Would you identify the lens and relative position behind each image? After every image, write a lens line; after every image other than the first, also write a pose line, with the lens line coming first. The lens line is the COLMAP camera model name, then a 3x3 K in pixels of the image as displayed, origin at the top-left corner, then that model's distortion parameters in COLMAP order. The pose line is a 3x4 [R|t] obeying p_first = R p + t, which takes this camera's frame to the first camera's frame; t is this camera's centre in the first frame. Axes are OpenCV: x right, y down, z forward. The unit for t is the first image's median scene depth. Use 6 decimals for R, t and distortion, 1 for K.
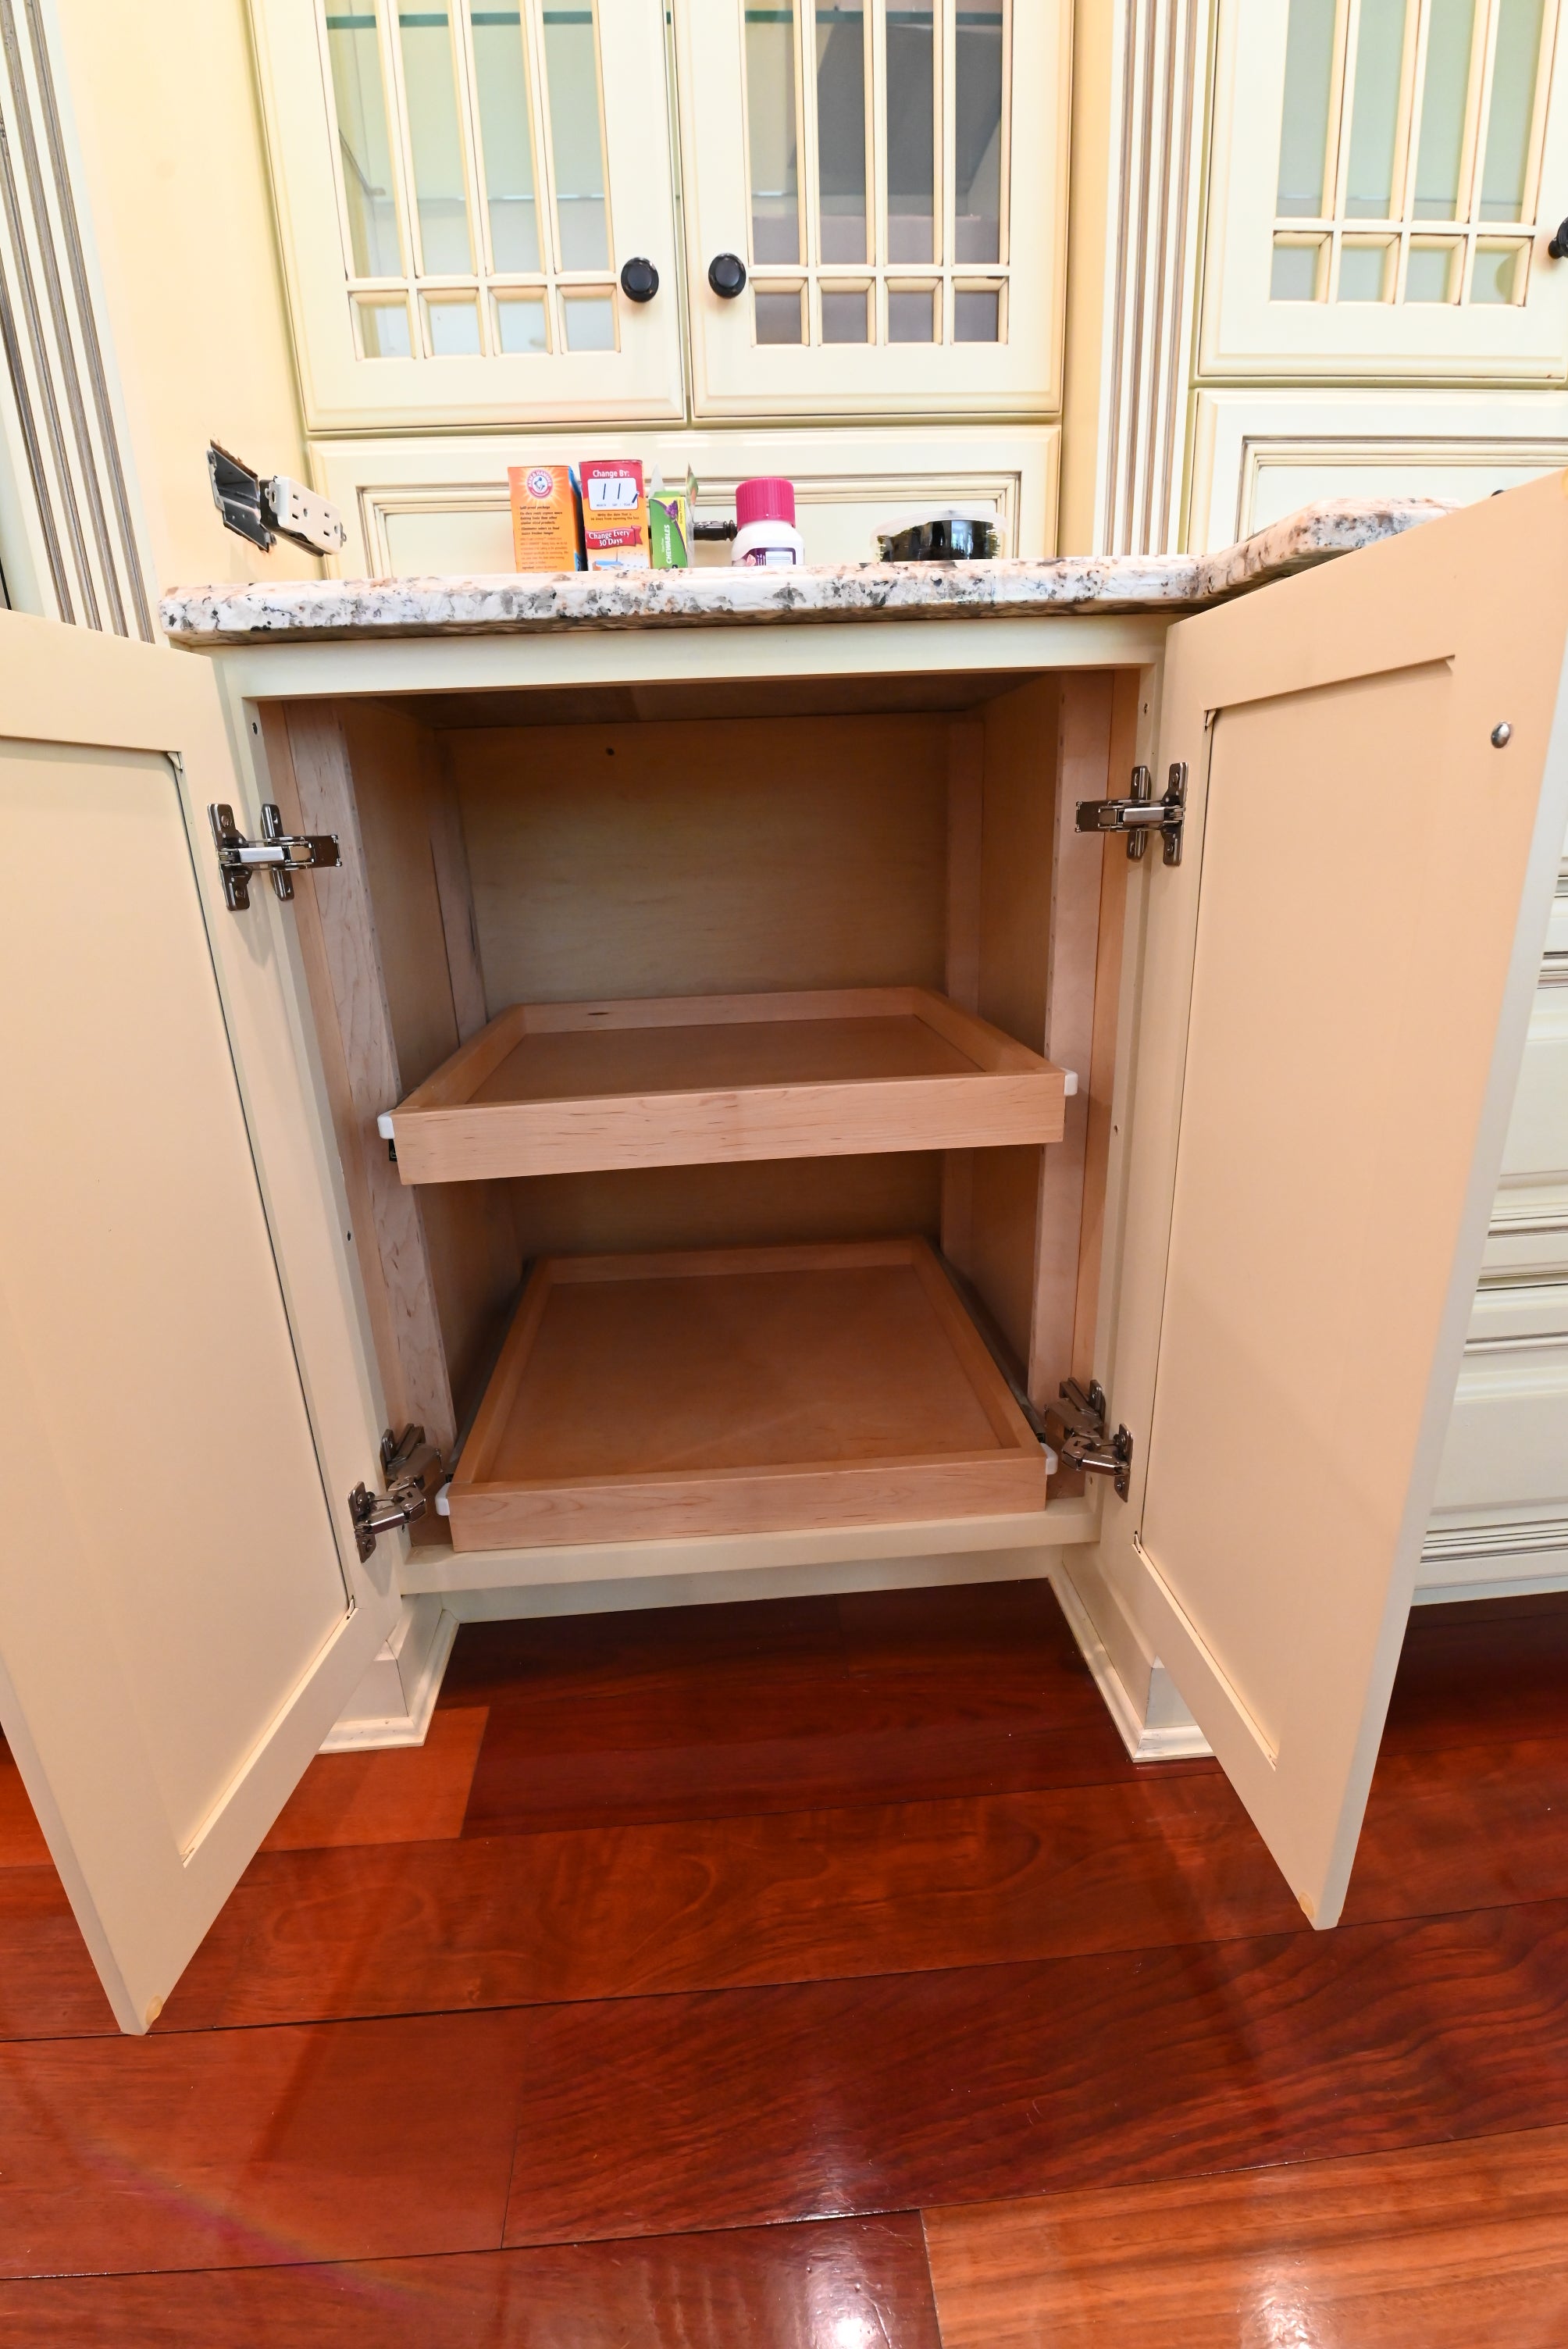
lens RADIAL K [[998.6, 0, 766.1], [0, 998.6, 1178.5], [0, 0, 1]] dist [-0.018644, -0.003997]
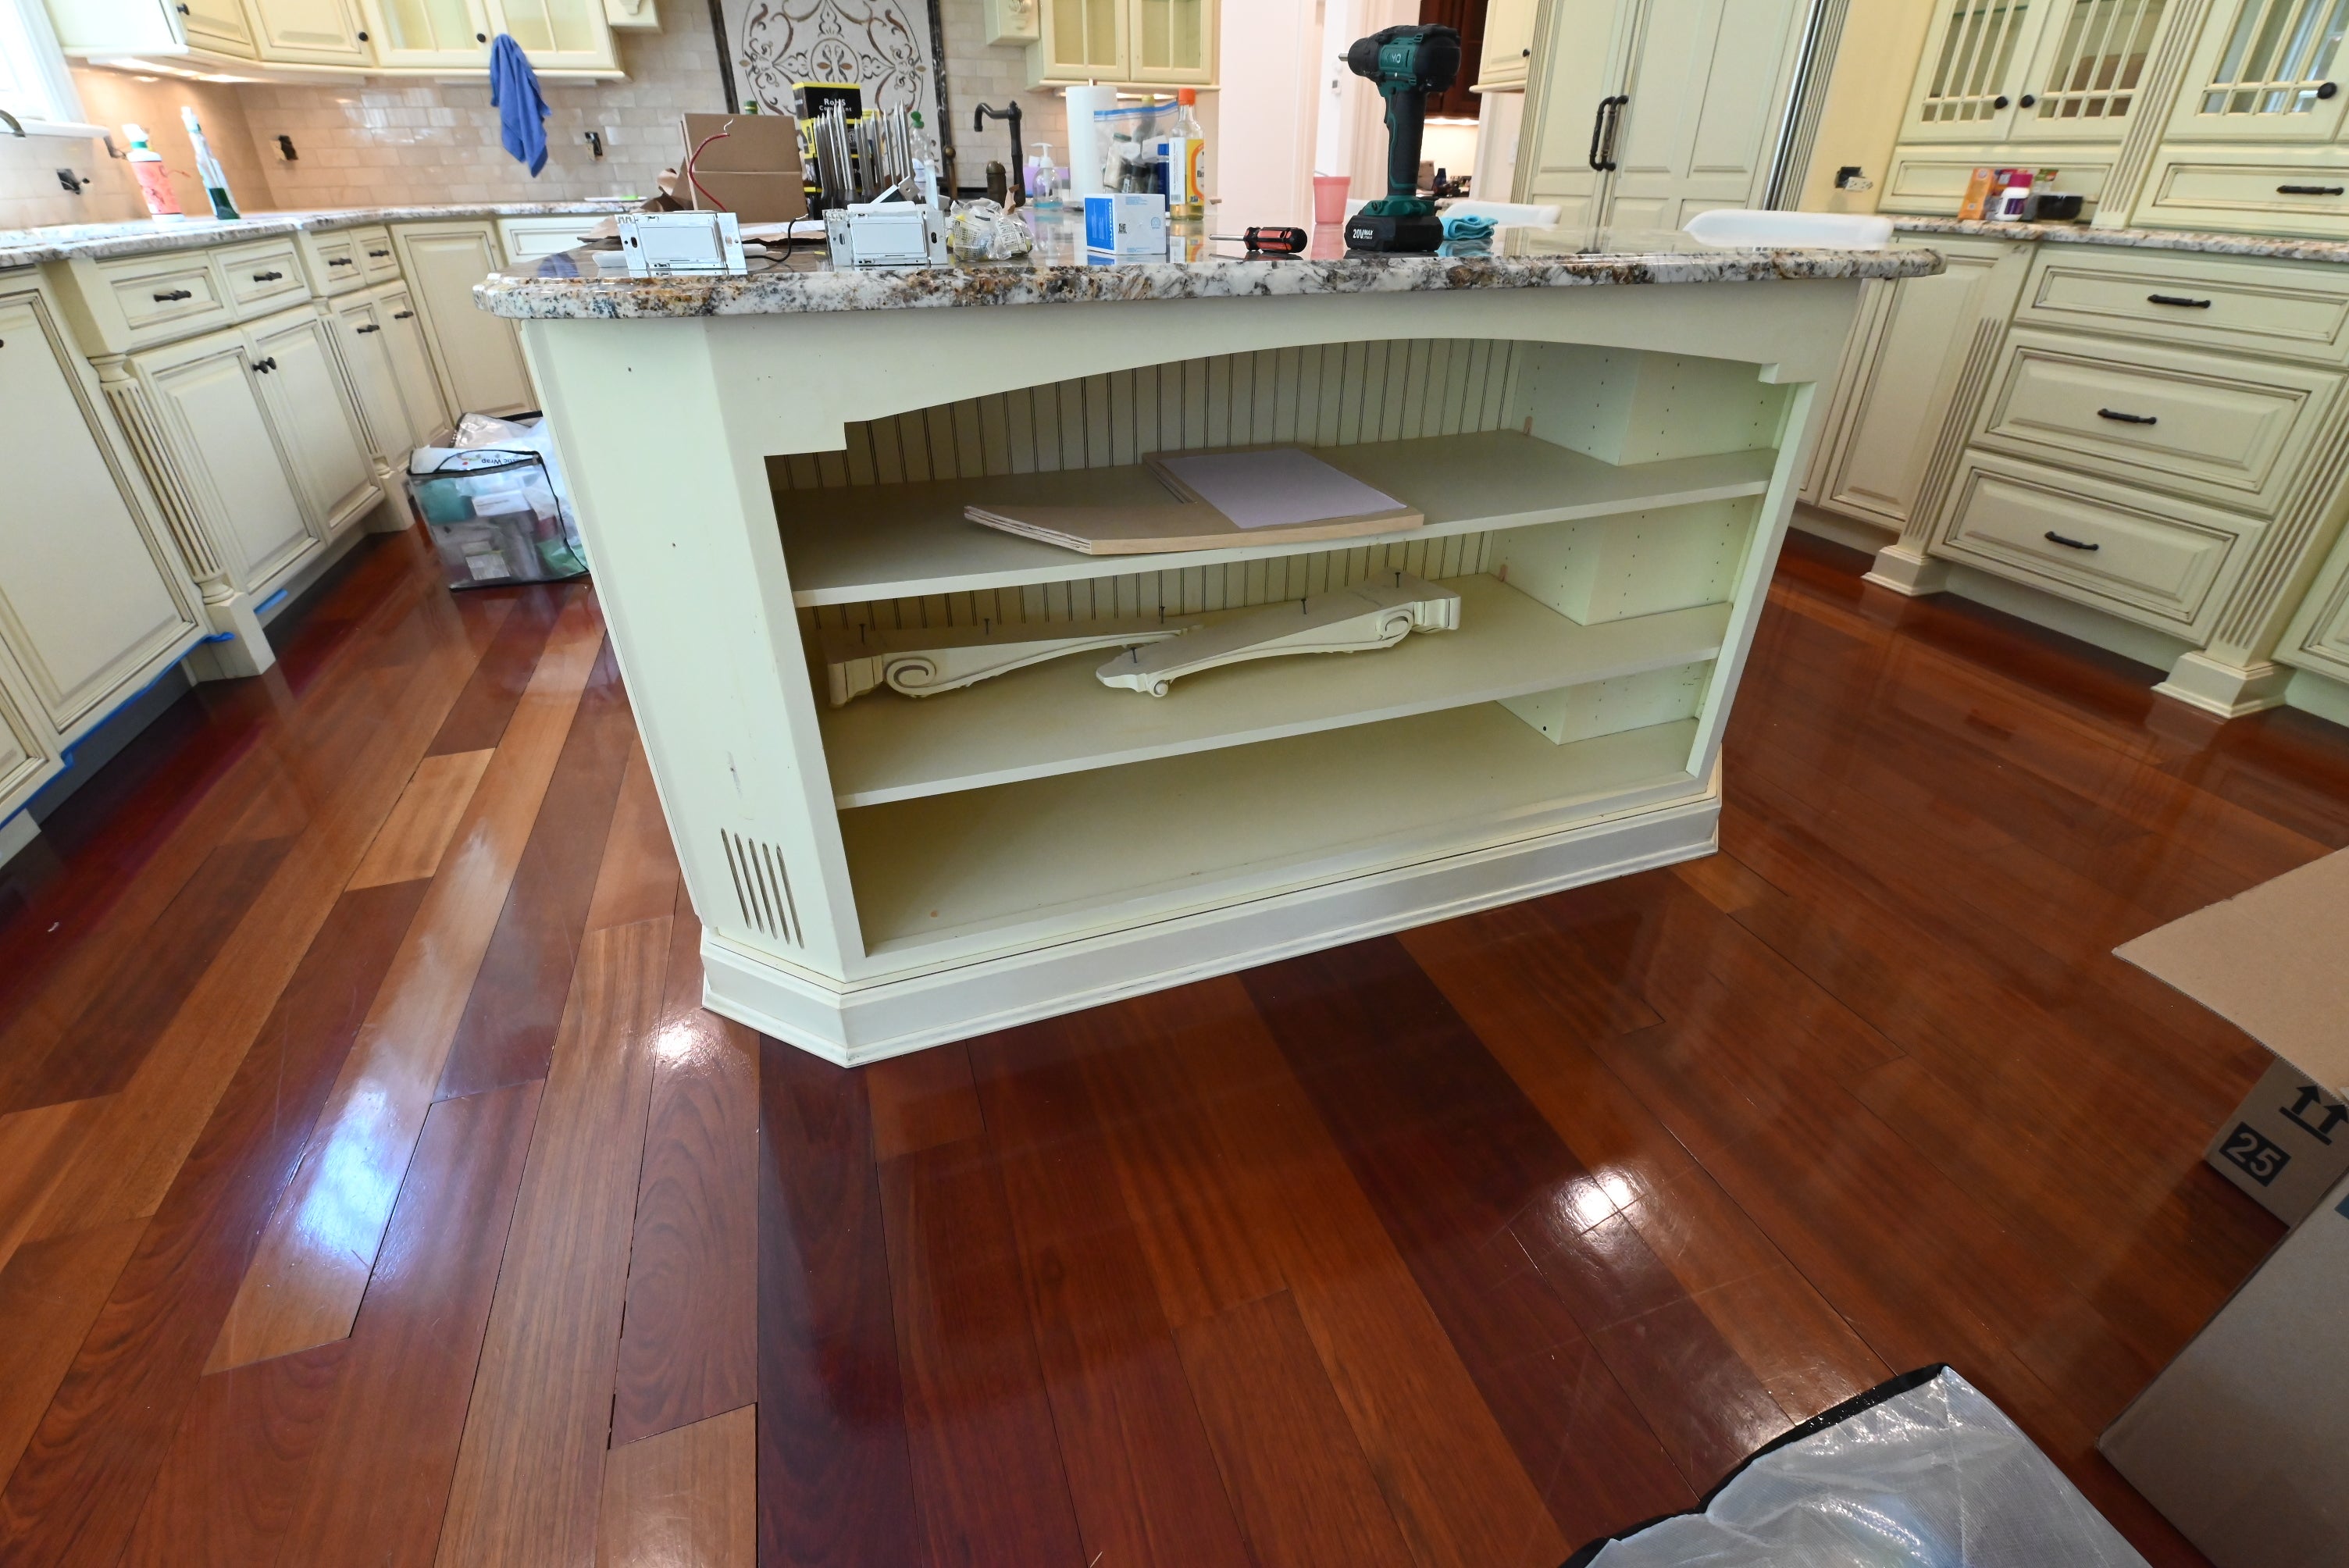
lens RADIAL K [[998.6, 0, 1175.8], [0, 998.6, 755.6], [0, 0, 1]] dist [-0.018644, -0.003997]
pose [[0.270125, 0.517511, -0.811920, 3.178570], [-0.317073, 0.844044, 0.432497, 0.425224], [0.909119, 0.140610, 0.392086, -2.707923]]
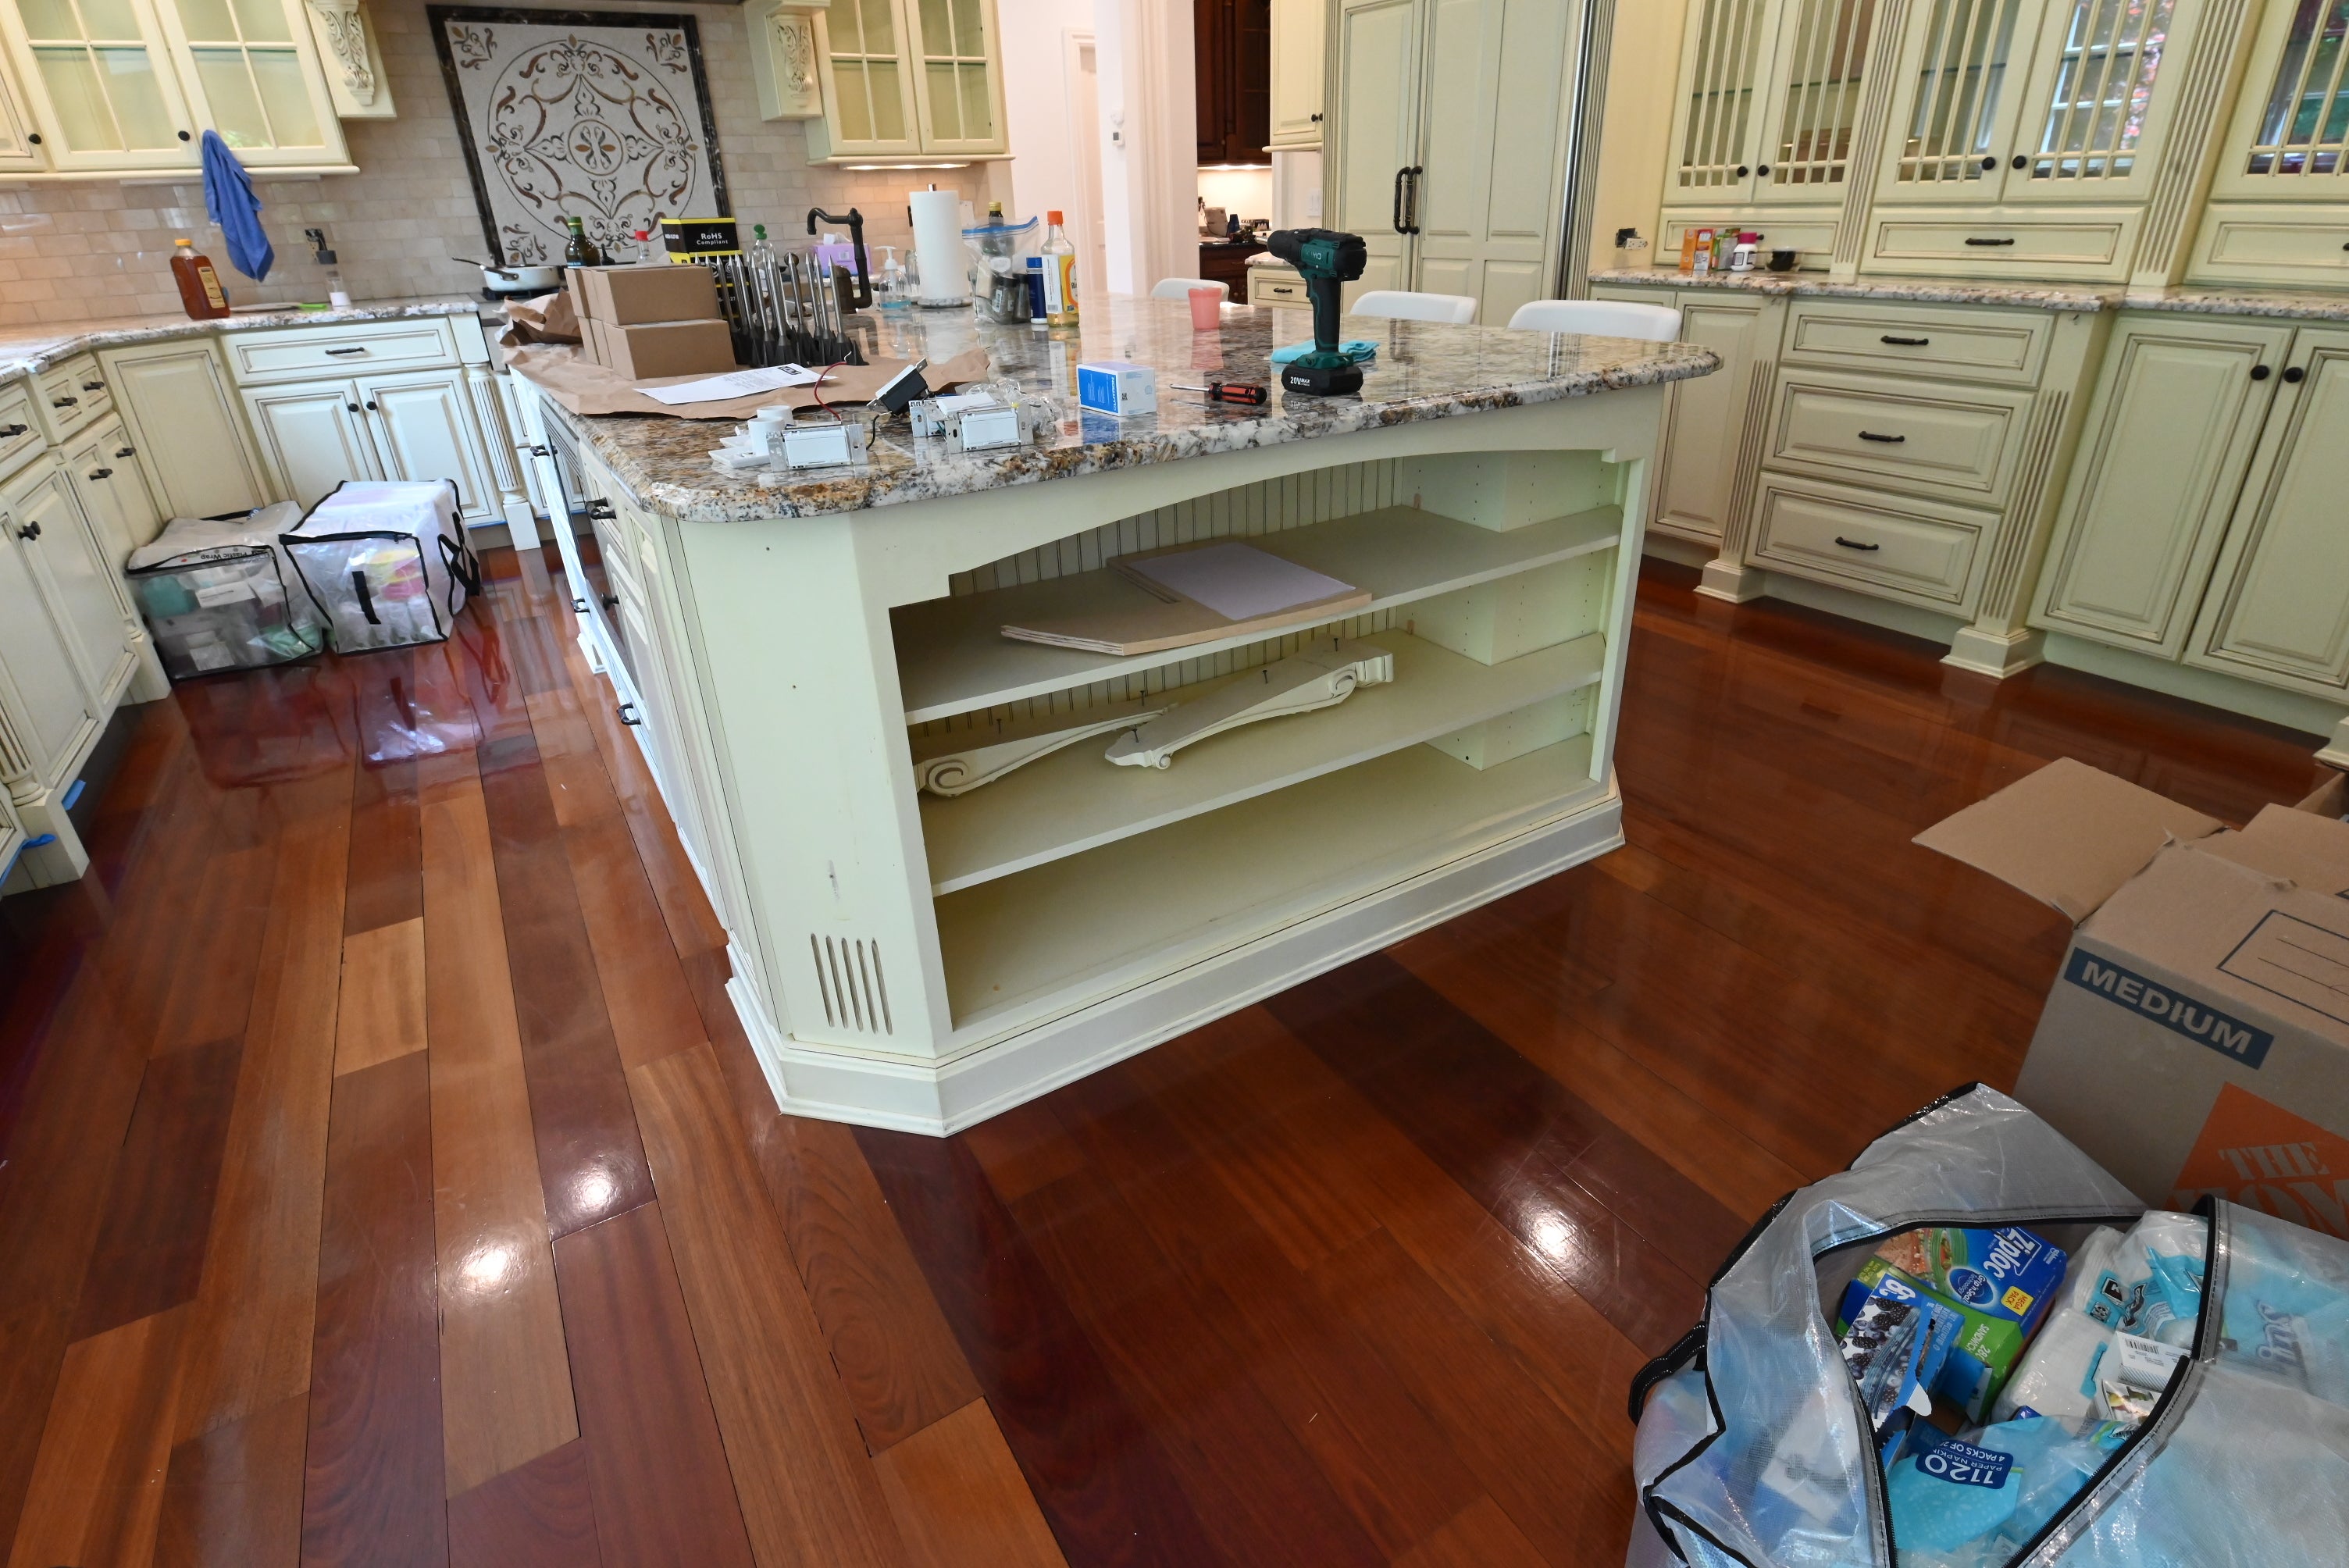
lens RADIAL K [[1155.7, 0, 1184.5], [0, 1155.7, 750.6], [0, 0, 1]] dist [-0.001878, -0.007668]
pose [[0.470651, 0.403680, -0.784557, 3.544386], [-0.267758, 0.912612, 0.308942, 0.336799], [0.840710, 0.064667, 0.537610, -3.314430]]
